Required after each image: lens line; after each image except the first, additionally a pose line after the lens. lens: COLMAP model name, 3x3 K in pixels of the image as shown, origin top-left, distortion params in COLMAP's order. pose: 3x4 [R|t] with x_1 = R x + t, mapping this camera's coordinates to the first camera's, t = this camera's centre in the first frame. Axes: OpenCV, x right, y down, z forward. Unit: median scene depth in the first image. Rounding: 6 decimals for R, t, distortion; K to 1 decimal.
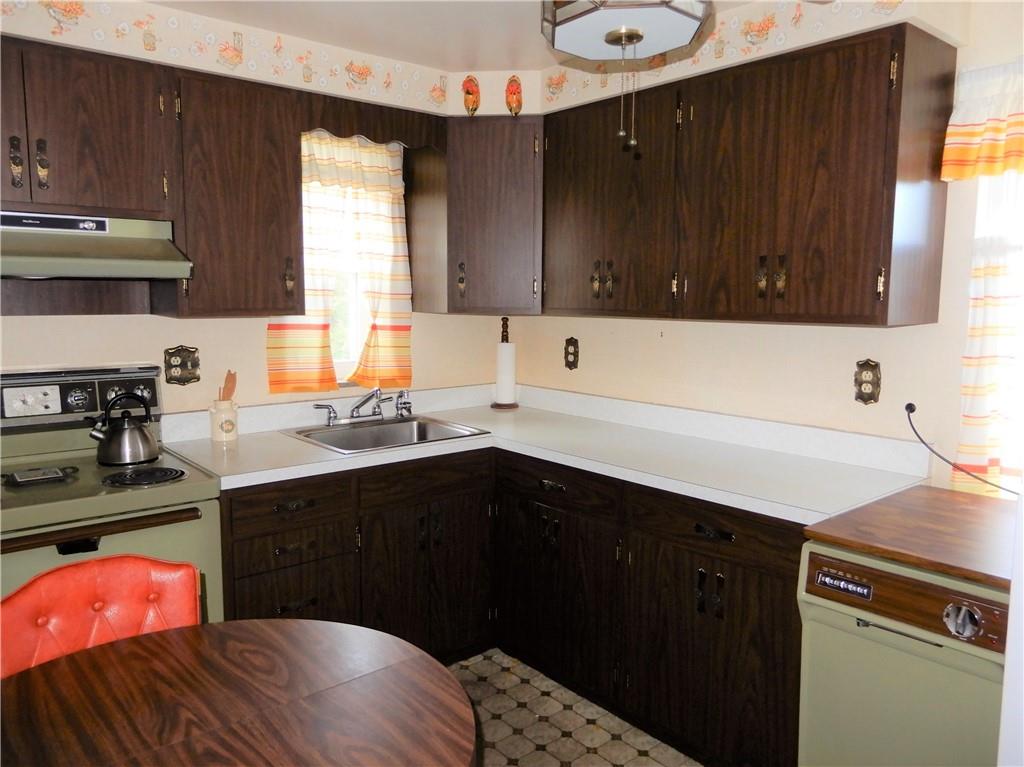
lens RADIAL K [[760.3, 0, 512.0], [0, 760.3, 383.5], [0, 0, 1]] dist [0.001305, -0.006819]
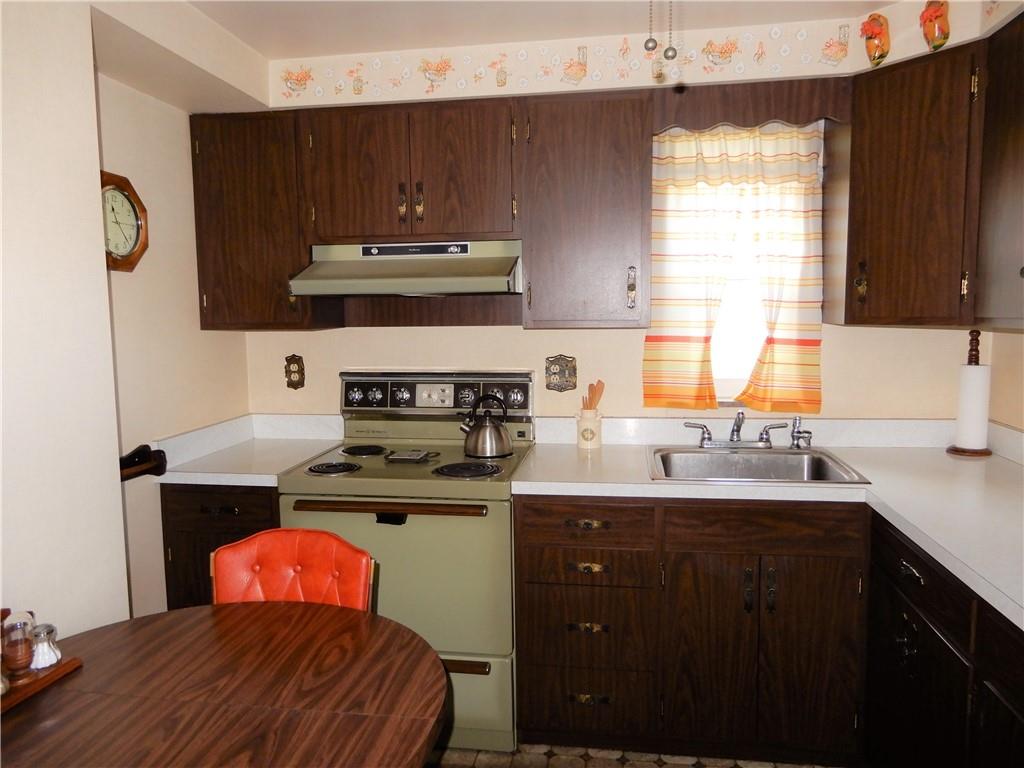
lens RADIAL K [[723.8, 0, 512.0], [0, 723.8, 384.0], [0, 0, 1]] dist [-0.001414, -0.004830]
pose [[0.657600, 0.062122, -0.750802, 0.287114], [-0.070680, 0.997286, 0.020610, -0.024634], [0.750045, 0.039514, 0.660206, 0.275568]]
